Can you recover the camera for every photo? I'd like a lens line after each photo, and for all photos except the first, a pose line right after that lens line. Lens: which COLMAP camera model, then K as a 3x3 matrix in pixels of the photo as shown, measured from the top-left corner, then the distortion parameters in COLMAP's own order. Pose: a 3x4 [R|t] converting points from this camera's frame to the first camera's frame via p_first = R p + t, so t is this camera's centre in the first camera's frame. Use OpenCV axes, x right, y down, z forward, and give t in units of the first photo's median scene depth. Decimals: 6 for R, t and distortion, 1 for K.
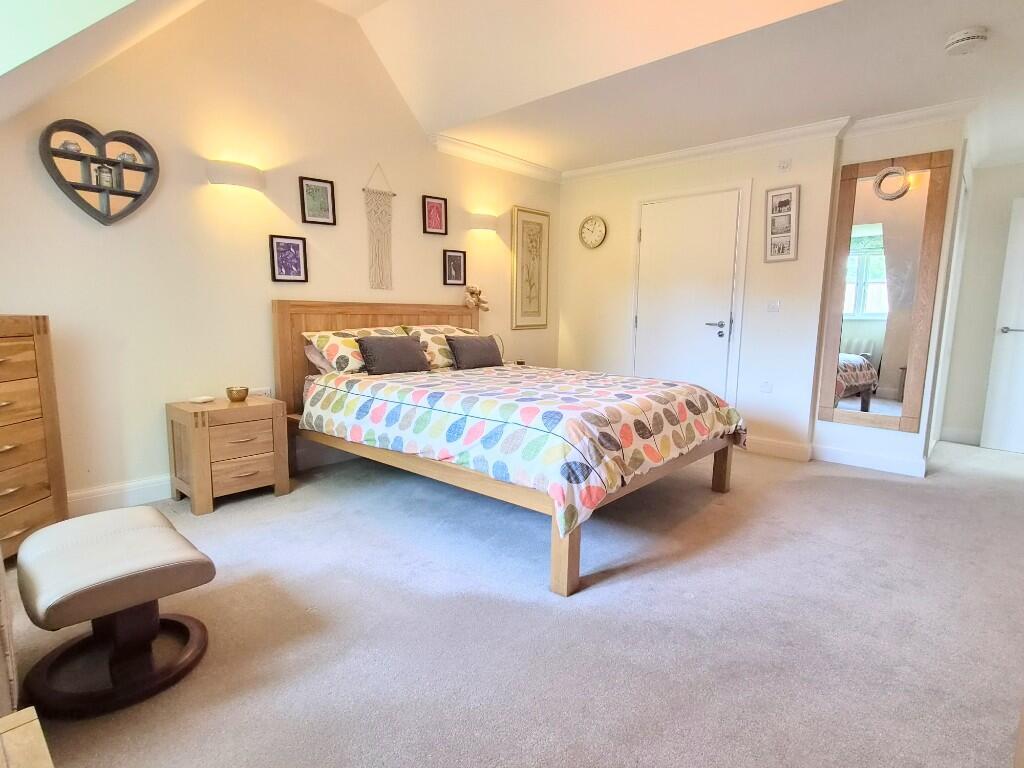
lens RADIAL K [[547.6, 0, 516.5], [0, 547.6, 384.0], [0, 0, 1]] dist [0.003289, 0.000187]
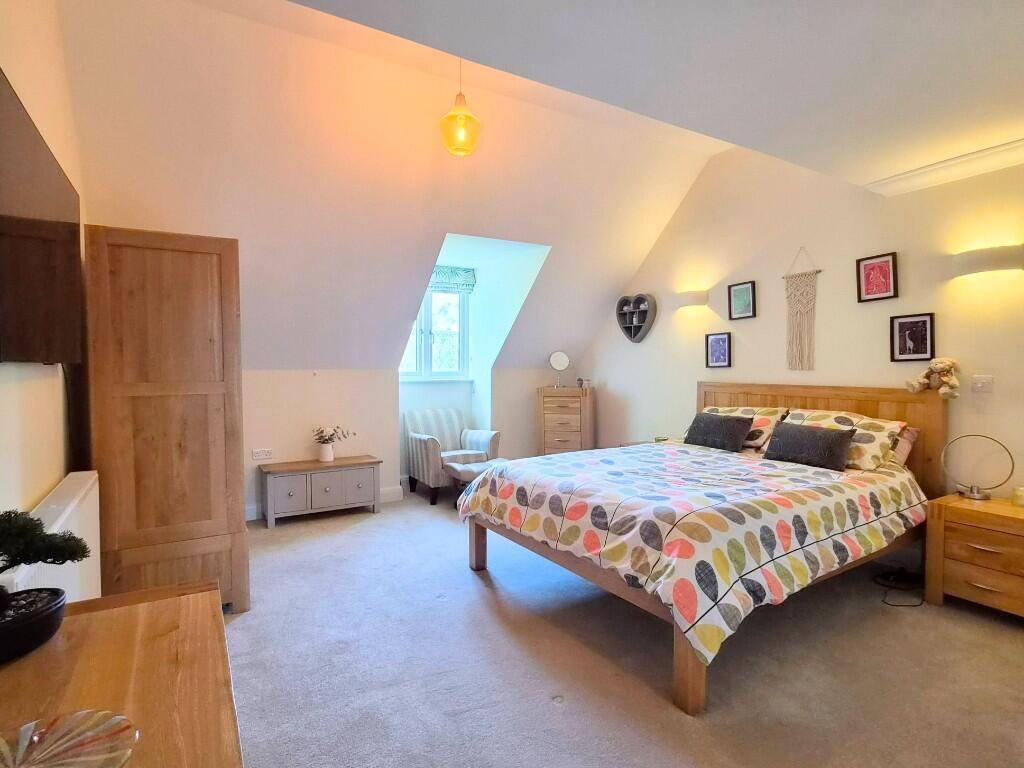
lens RADIAL K [[547.6, 0, 516.2], [0, 547.6, 382.7], [0, 0, 1]] dist [0.003289, 0.000187]
pose [[-0.291058, 0.011371, -0.956638, 0.843041], [-0.133240, 0.989703, 0.052303, -0.134872], [0.947382, 0.142686, -0.286546, 0.805195]]
